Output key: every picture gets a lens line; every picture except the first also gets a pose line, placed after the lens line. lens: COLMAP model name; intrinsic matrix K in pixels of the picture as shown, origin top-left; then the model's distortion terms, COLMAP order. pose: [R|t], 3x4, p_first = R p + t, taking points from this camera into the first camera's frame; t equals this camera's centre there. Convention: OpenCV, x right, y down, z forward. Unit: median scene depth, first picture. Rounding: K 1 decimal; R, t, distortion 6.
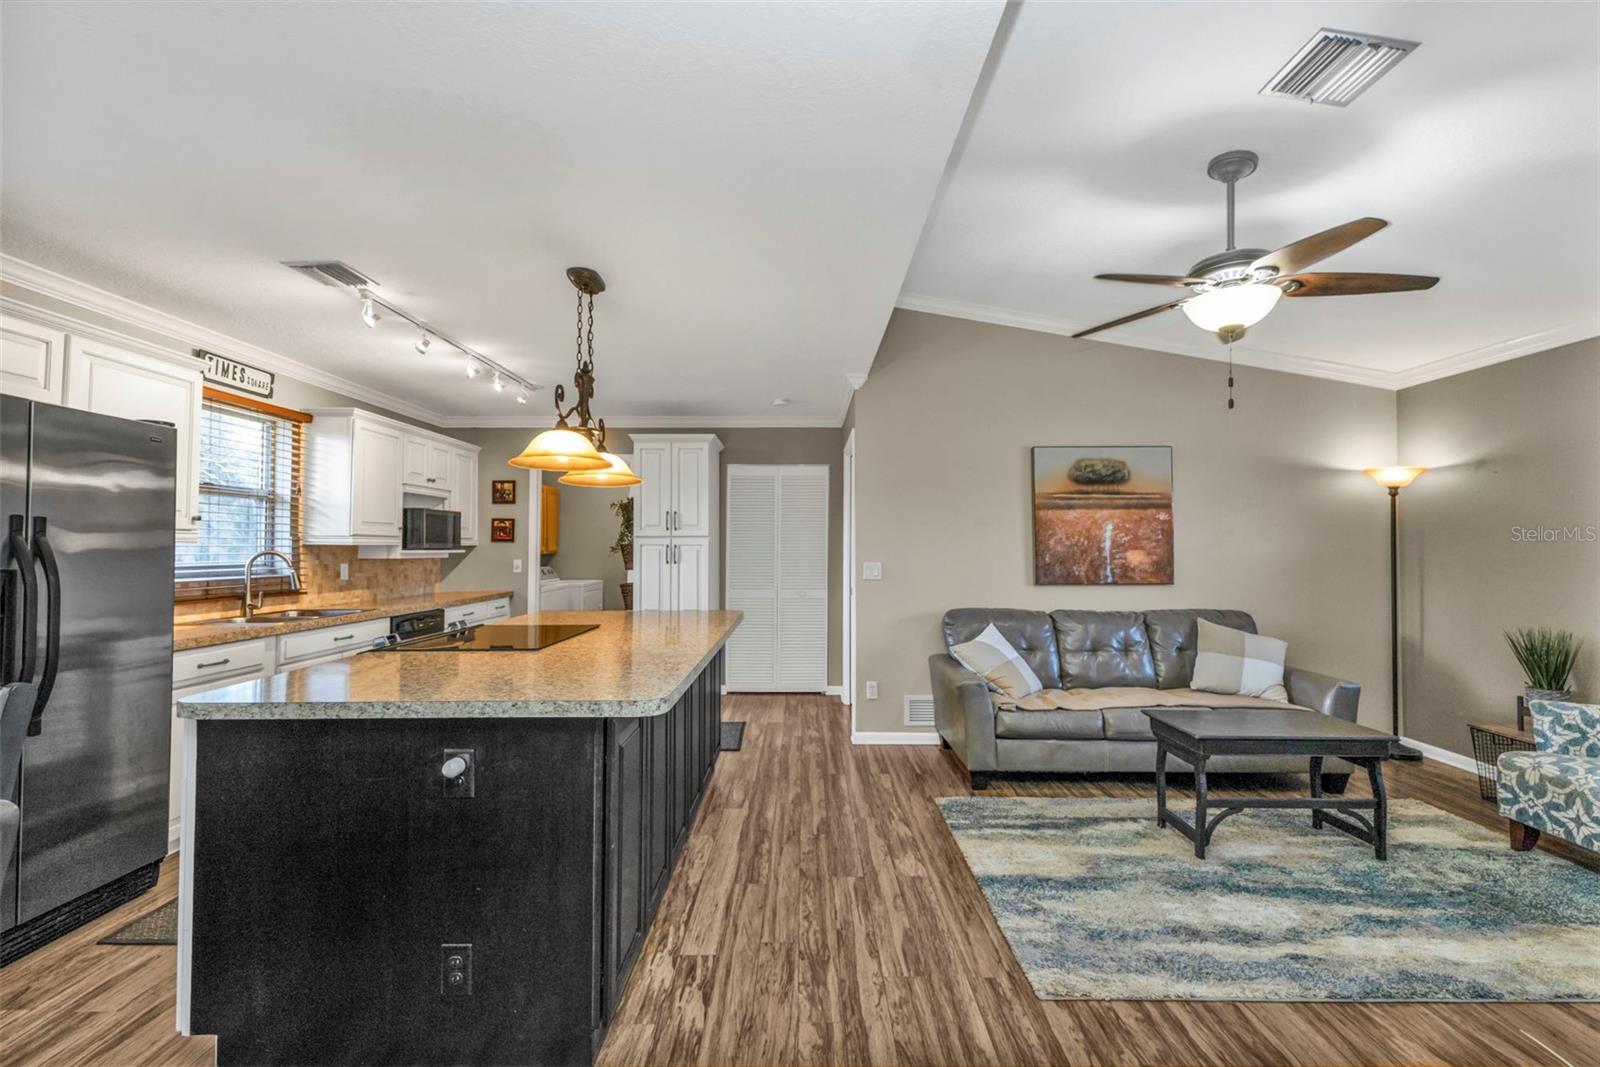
lens RADIAL K [[687.1, 0, 816.6], [0, 687.1, 528.1], [0, 0, 1]] dist [0.003094, -0.000624]
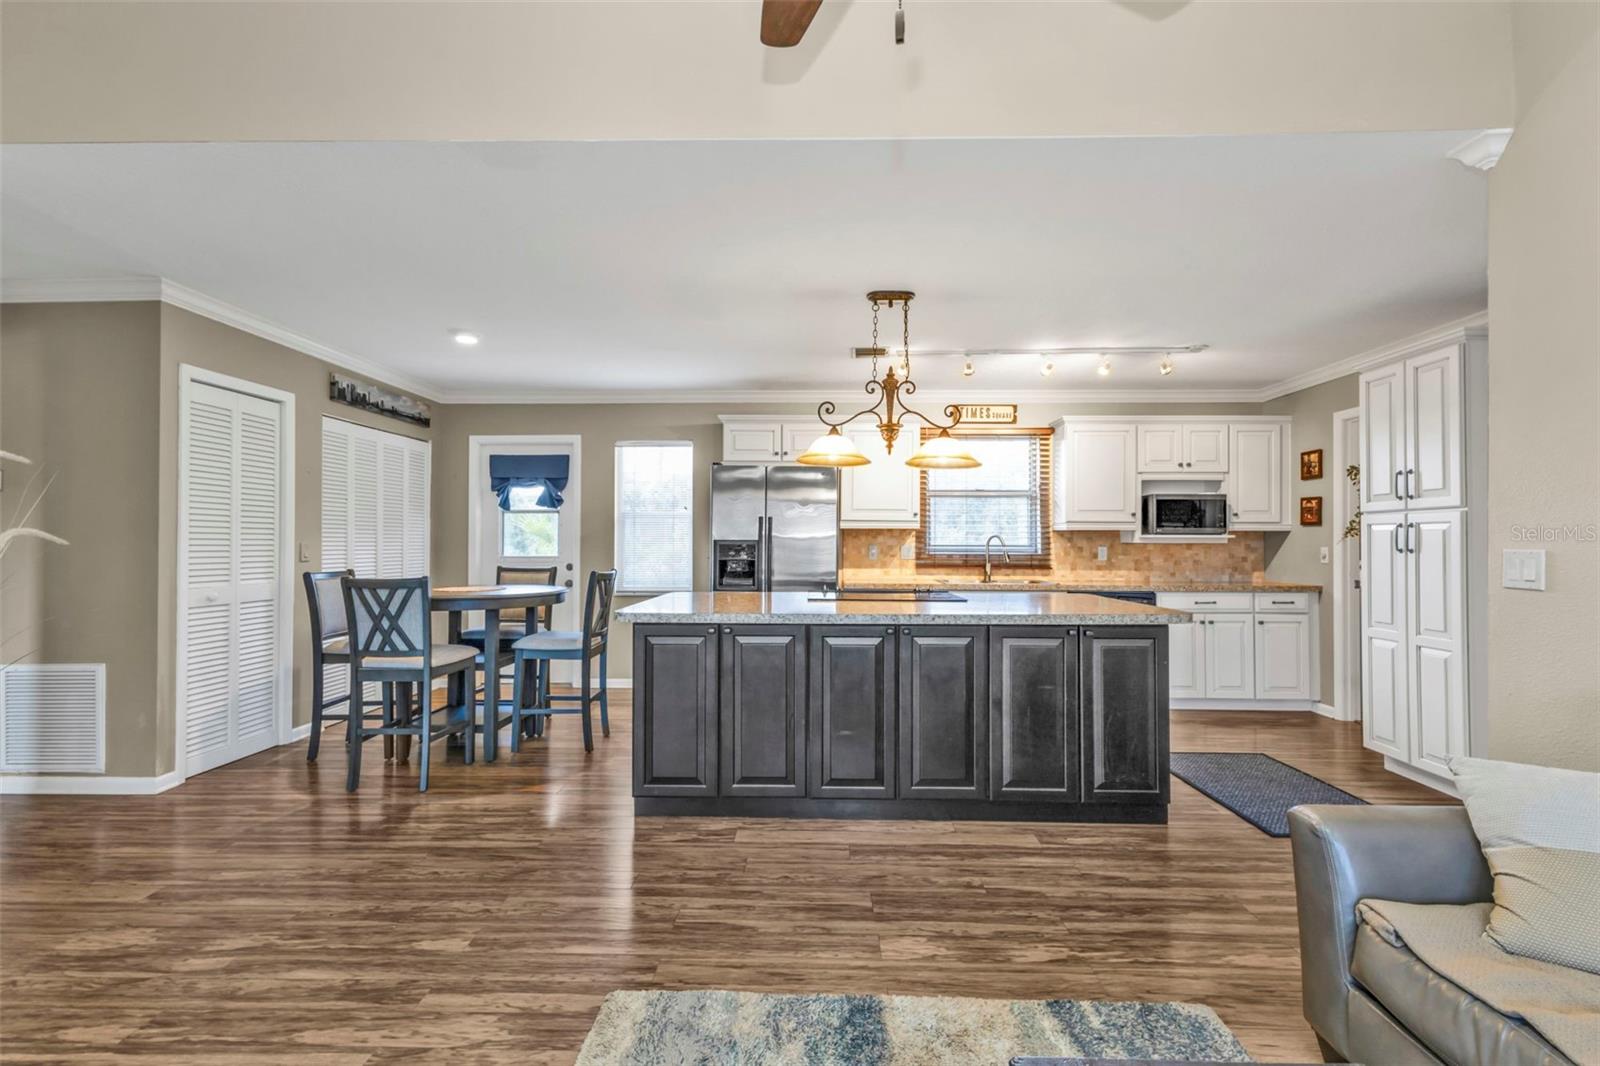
lens RADIAL K [[715.8, 0, 820.9], [0, 715.8, 538.9], [0, 0, 1]] dist [0.004970, 0.000567]
pose [[-0.033800, -0.006568, -0.999407, 0.675607], [0.025942, 0.999636, -0.007447, 0.043541], [0.999092, -0.026178, -0.033618, 0.702652]]
